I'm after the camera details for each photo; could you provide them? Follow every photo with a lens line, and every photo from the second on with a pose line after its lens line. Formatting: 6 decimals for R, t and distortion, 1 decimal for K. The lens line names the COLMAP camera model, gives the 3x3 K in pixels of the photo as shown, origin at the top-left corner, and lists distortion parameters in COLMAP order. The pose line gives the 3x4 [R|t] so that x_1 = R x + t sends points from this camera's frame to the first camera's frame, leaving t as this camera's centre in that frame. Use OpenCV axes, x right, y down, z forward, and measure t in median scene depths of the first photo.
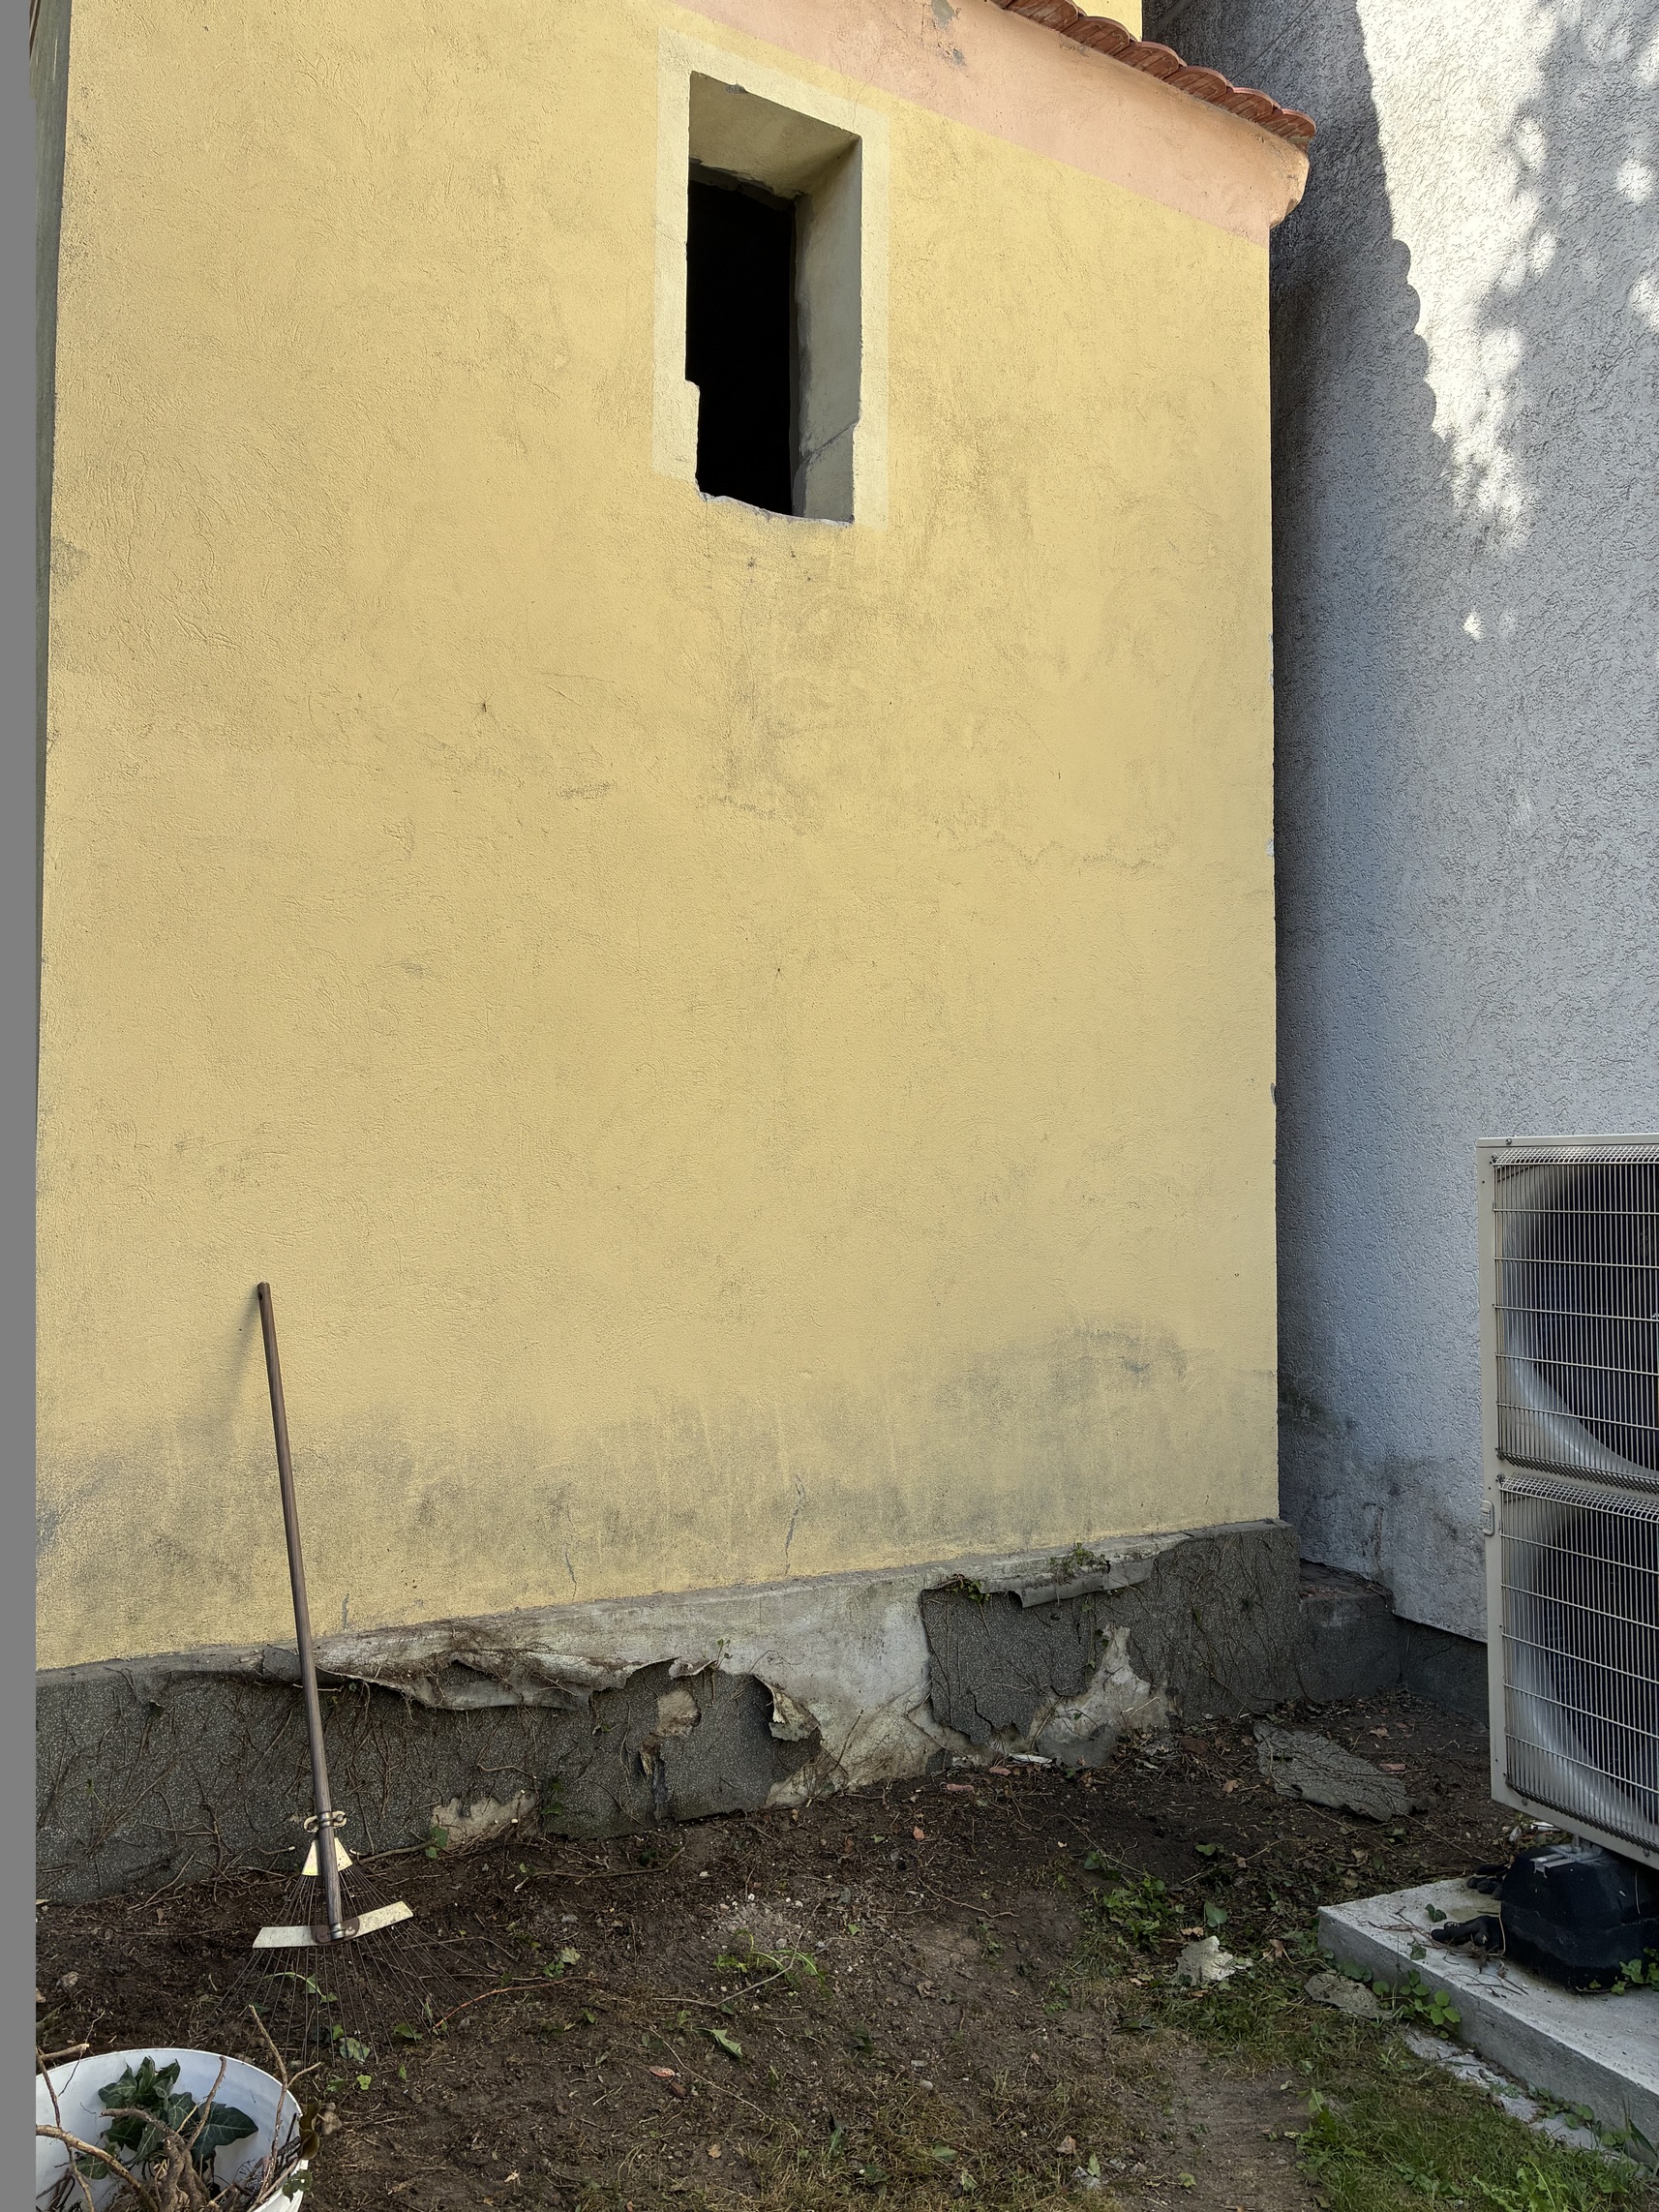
lens RADIAL K [[1672.8, 0, 840.7], [0, 1672.8, 1092.0], [0, 0, 1]] dist [0.041276, -0.044772]
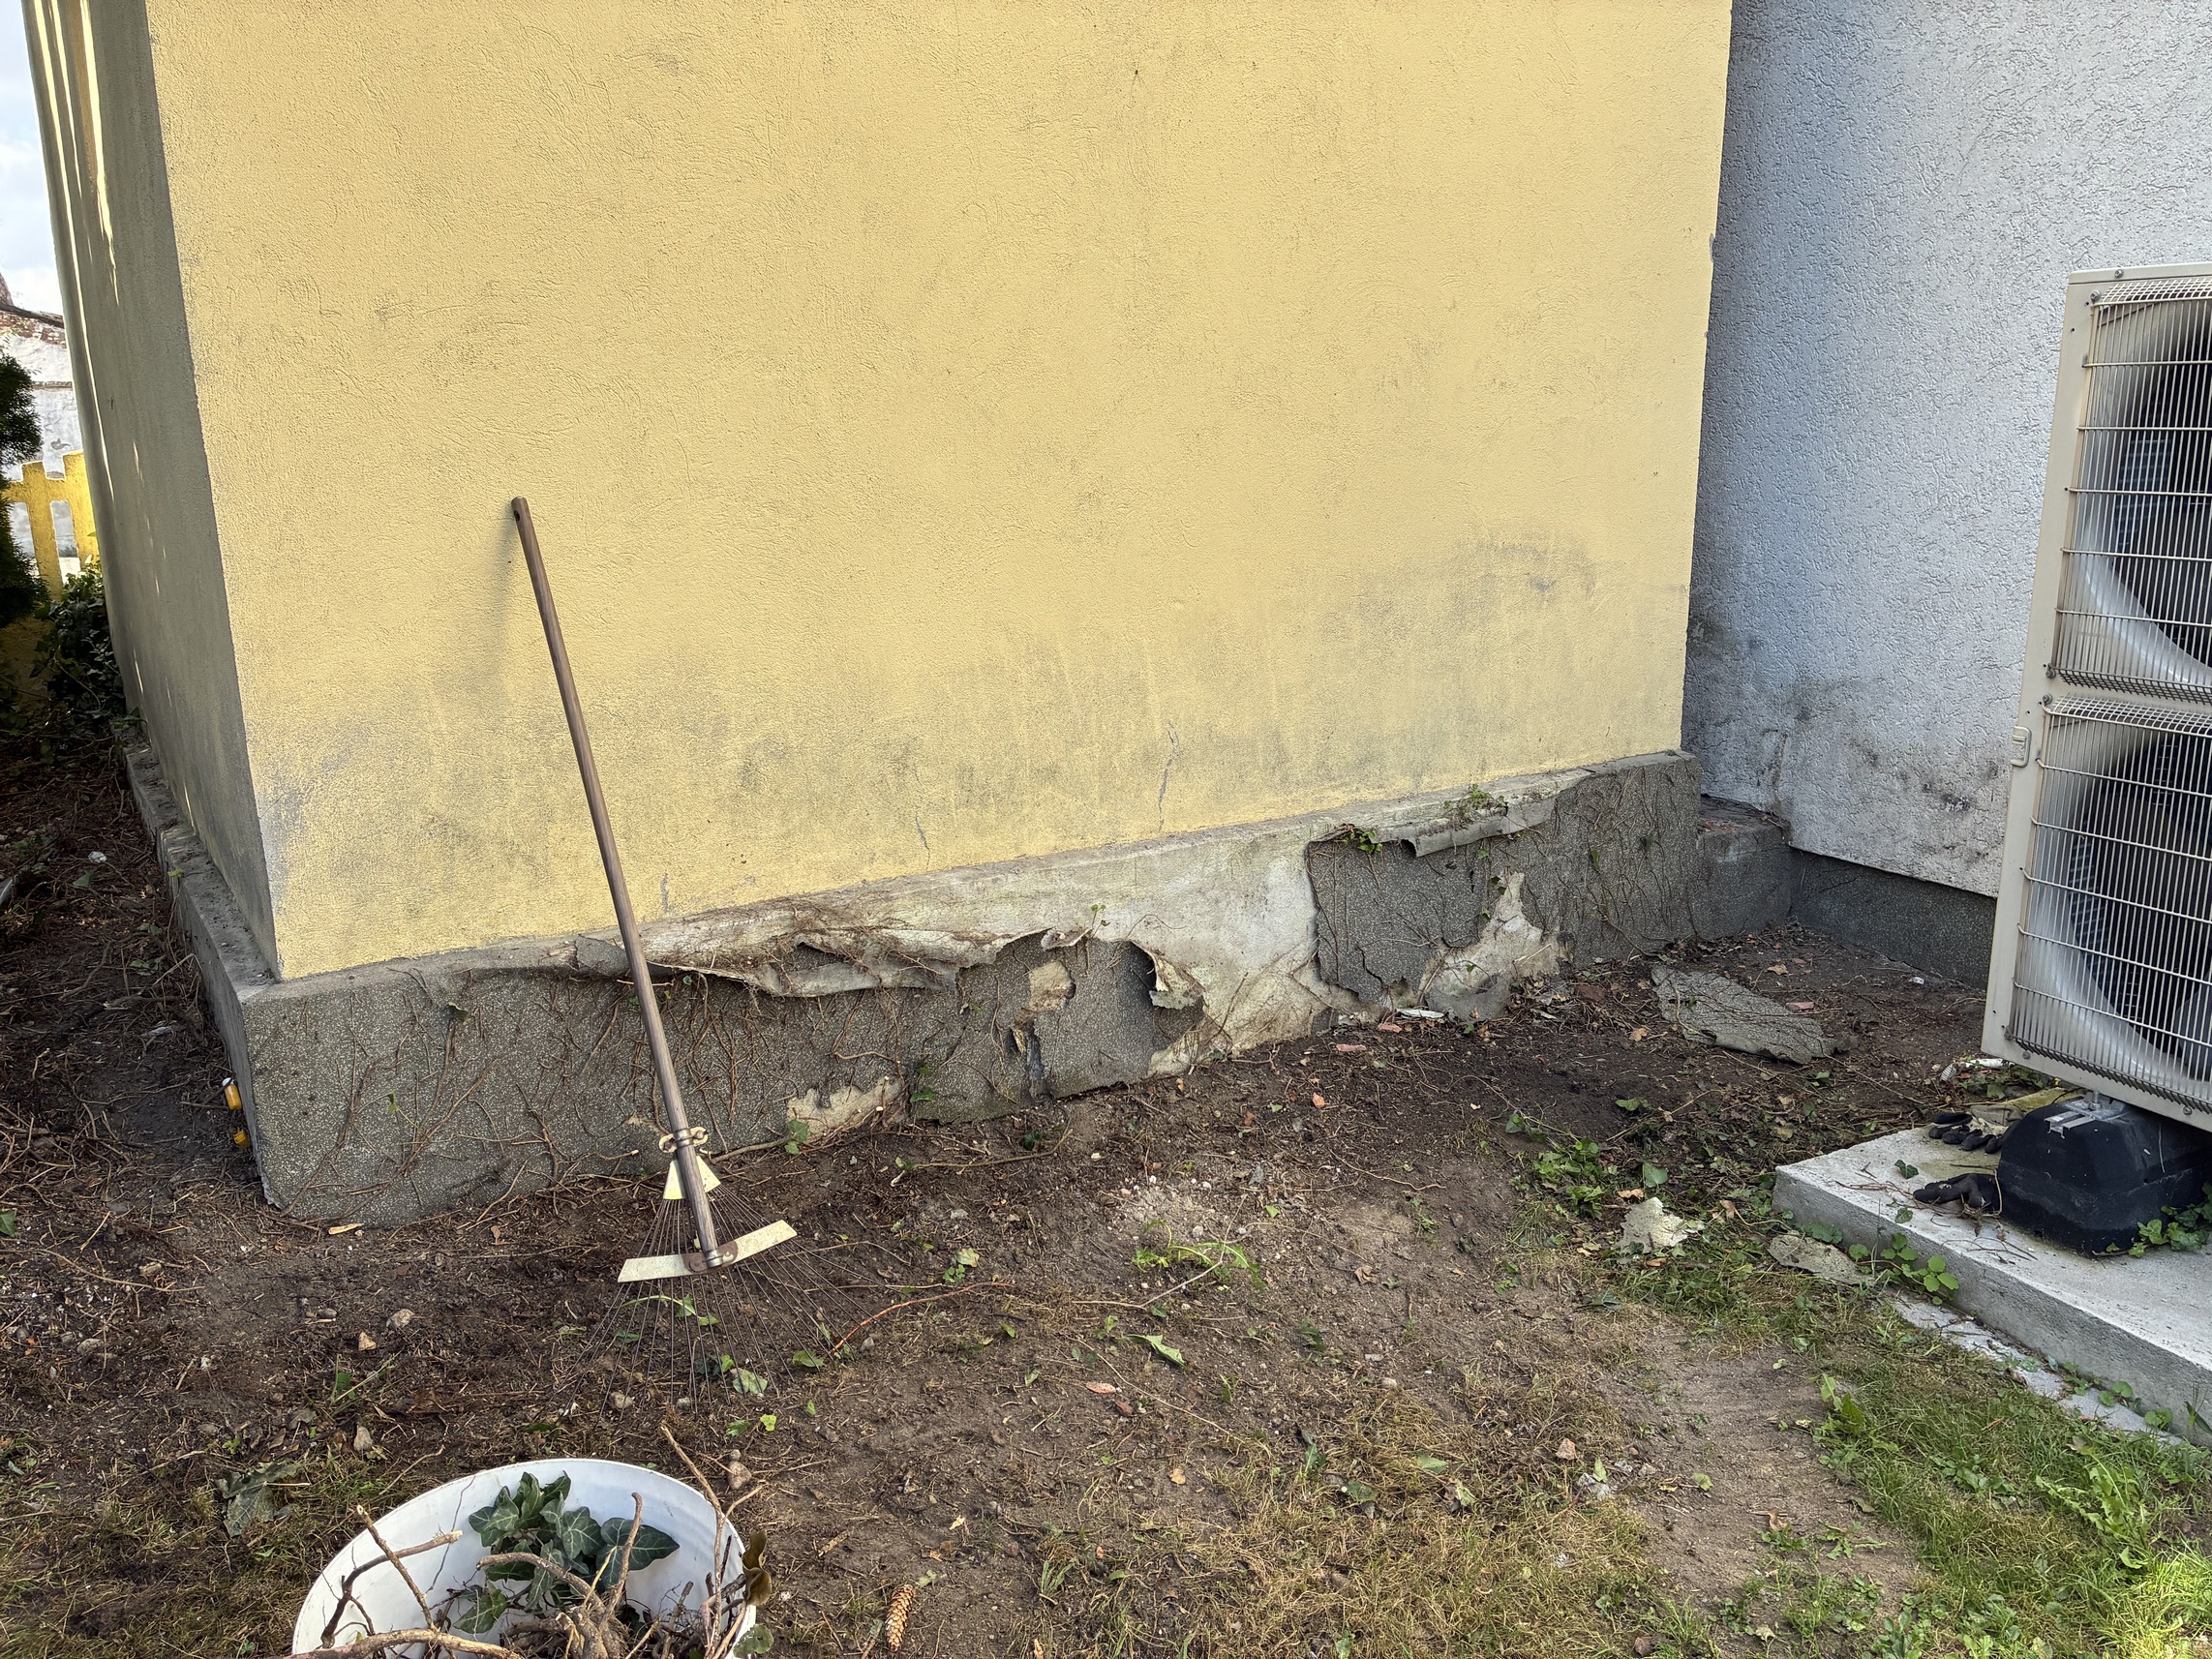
lens RADIAL K [[1672.8, 0, 1115.6], [0, 1672.8, 830.9], [0, 0, 1]] dist [0.041276, -0.044772]
pose [[0.999258, -0.029120, 0.025205, -0.089034], [0.020463, 0.955871, 0.293073, 0.037187], [-0.032627, -0.292340, 0.955758, 0.197501]]
